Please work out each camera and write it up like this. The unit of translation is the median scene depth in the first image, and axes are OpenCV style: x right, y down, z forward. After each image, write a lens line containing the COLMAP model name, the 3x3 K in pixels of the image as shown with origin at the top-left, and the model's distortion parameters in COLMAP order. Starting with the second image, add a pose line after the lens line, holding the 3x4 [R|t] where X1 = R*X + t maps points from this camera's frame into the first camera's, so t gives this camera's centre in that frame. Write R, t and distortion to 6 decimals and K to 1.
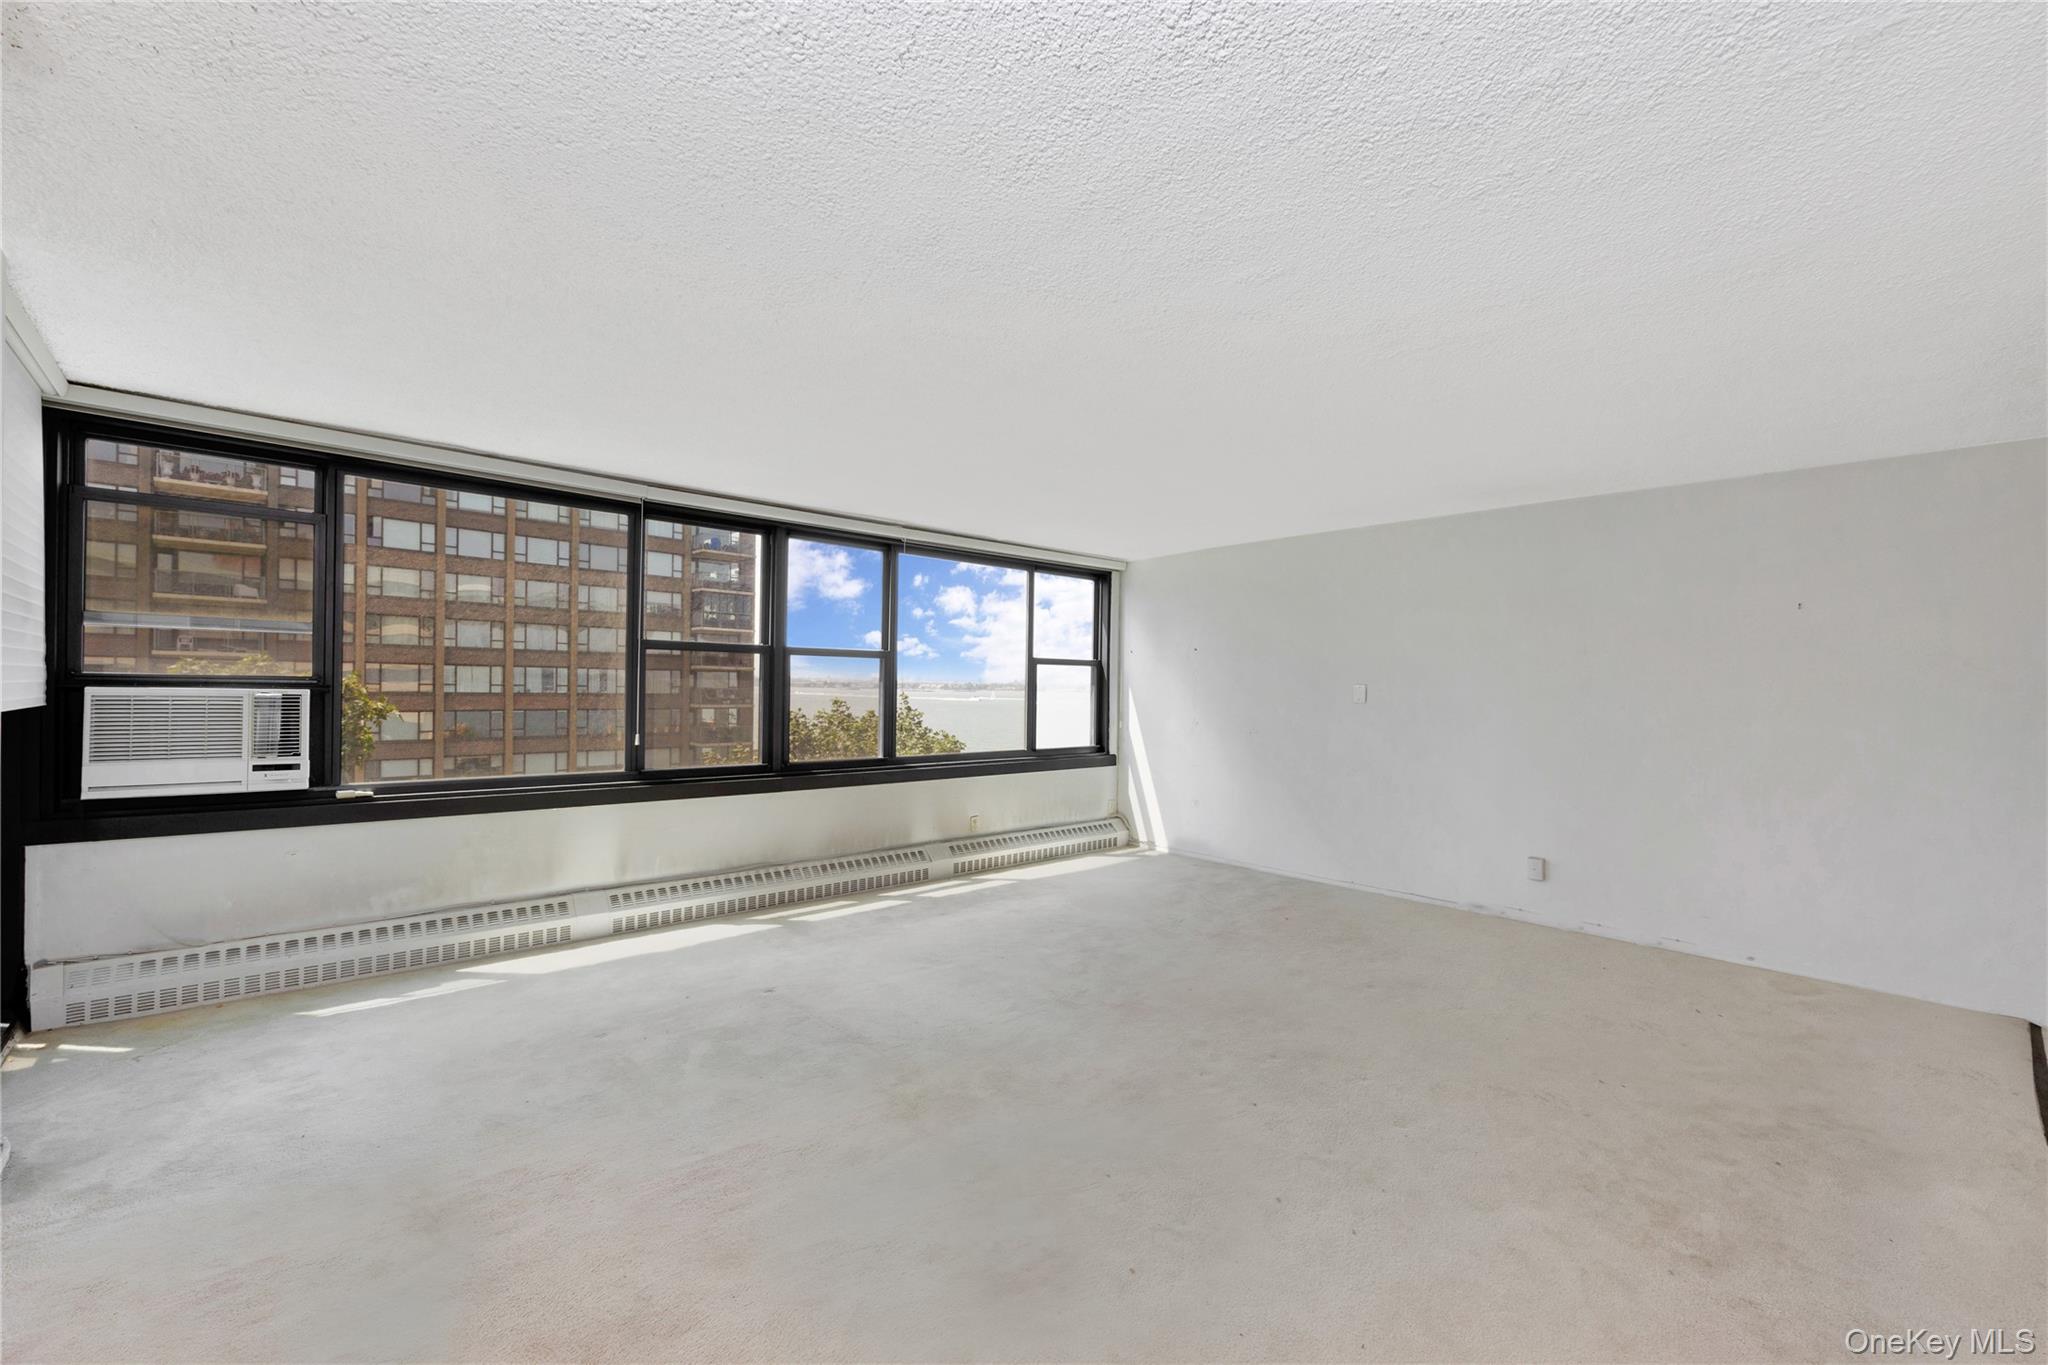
lens RADIAL K [[848.8, 0, 1029.8], [0, 848.8, 691.2], [0, 0, 1]] dist [0.000079, -0.000044]
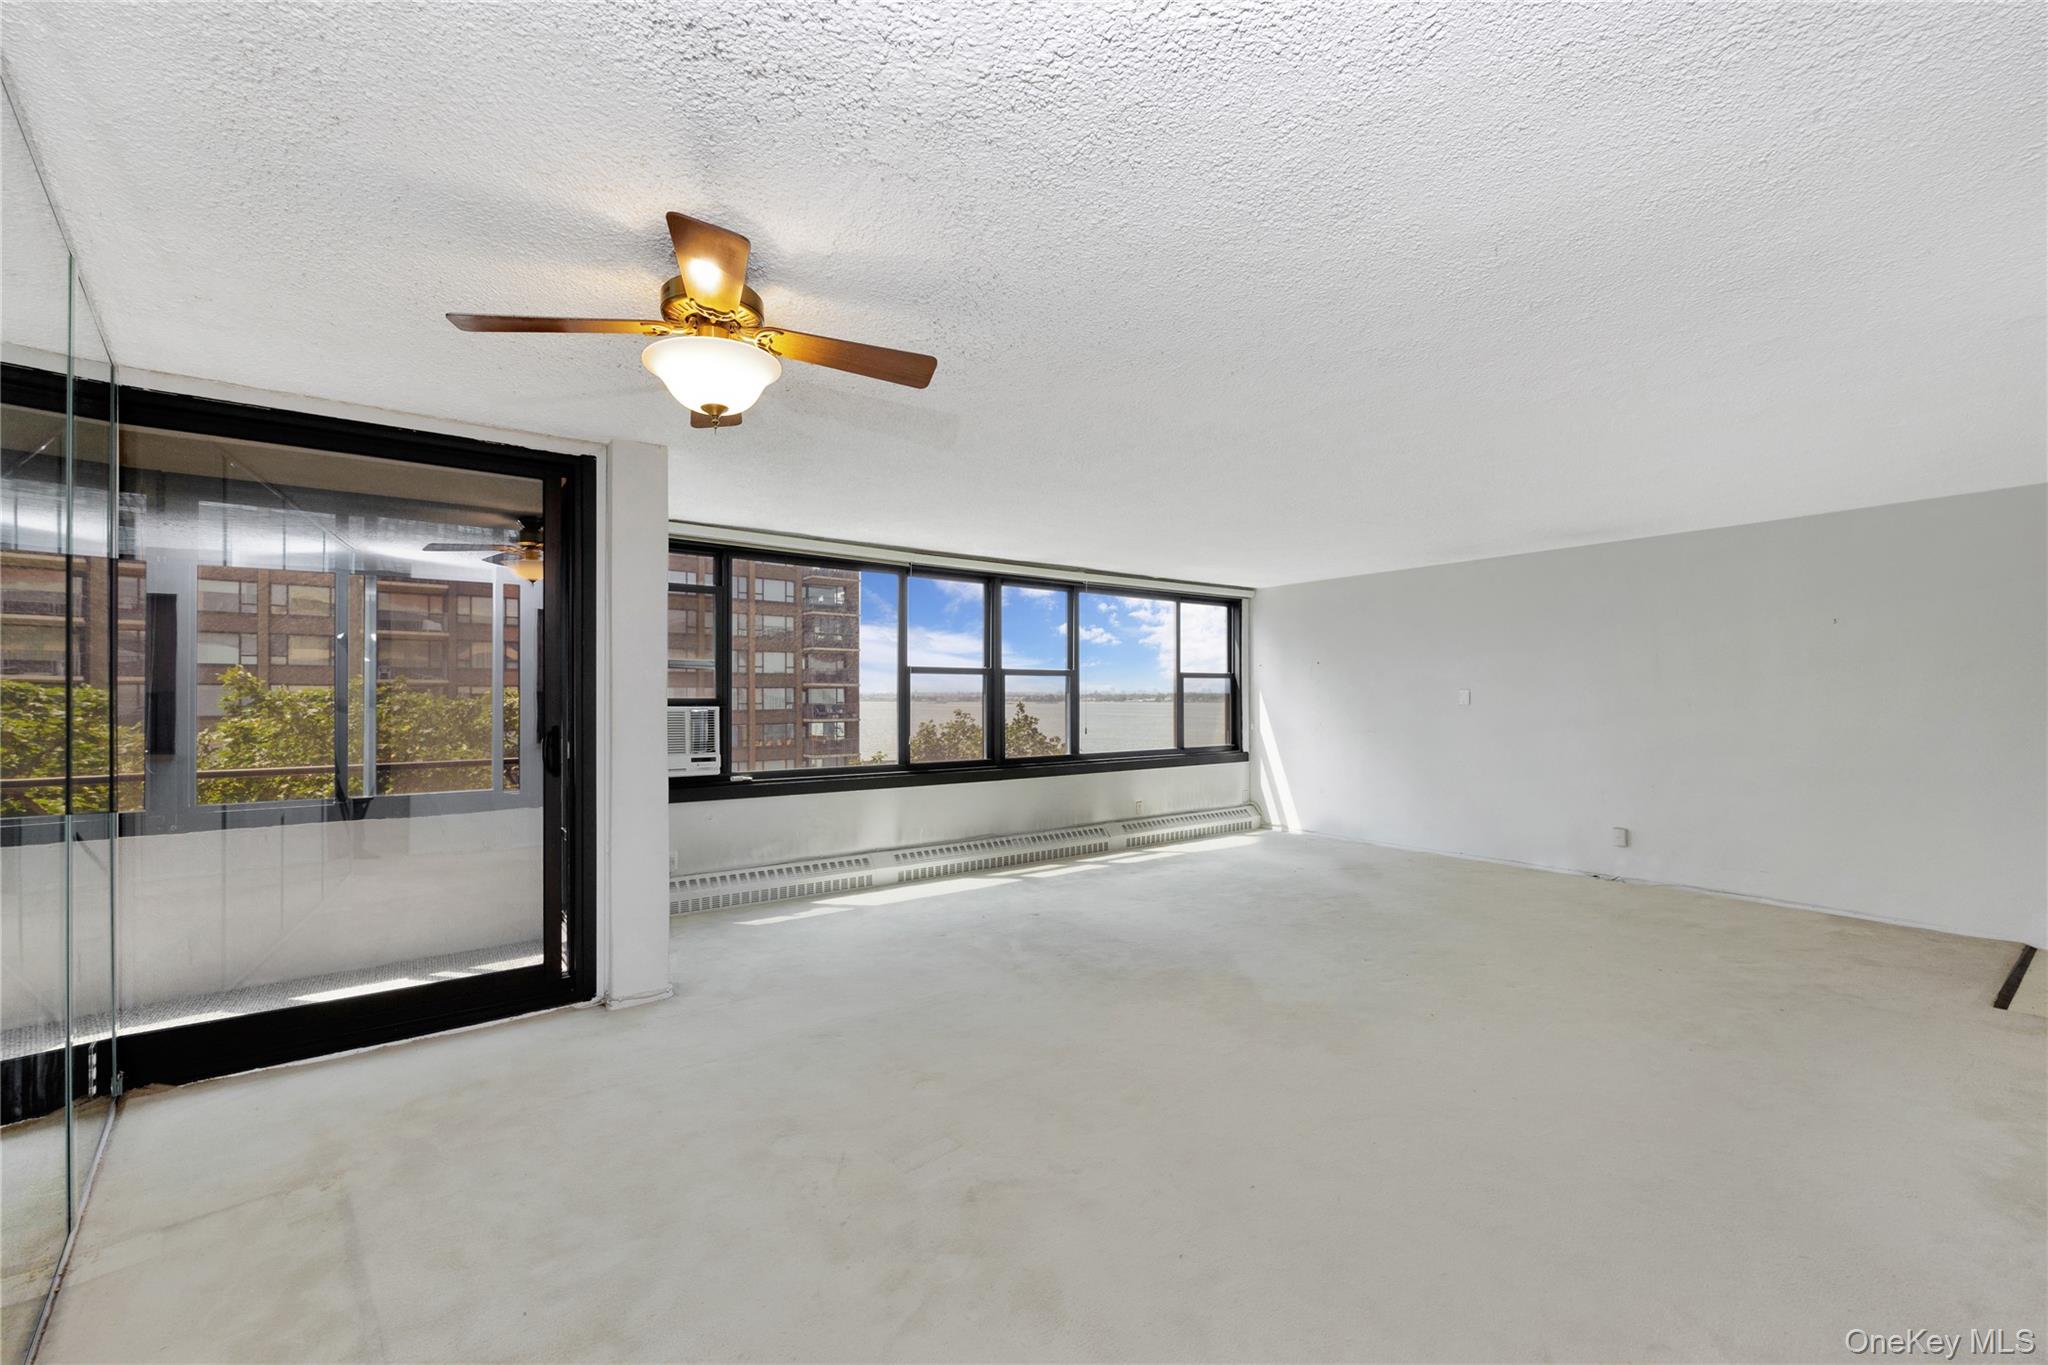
lens RADIAL K [[825.3, 0, 1027.8], [0, 825.3, 695.9], [0, 0, 1]] dist [0.000146, -0.000028]
pose [[0.994699, -0.017840, -0.101271, -0.129948], [0.017067, 0.999818, -0.008496, 0.000429], [0.101405, 0.006723, 0.994823, -0.274188]]
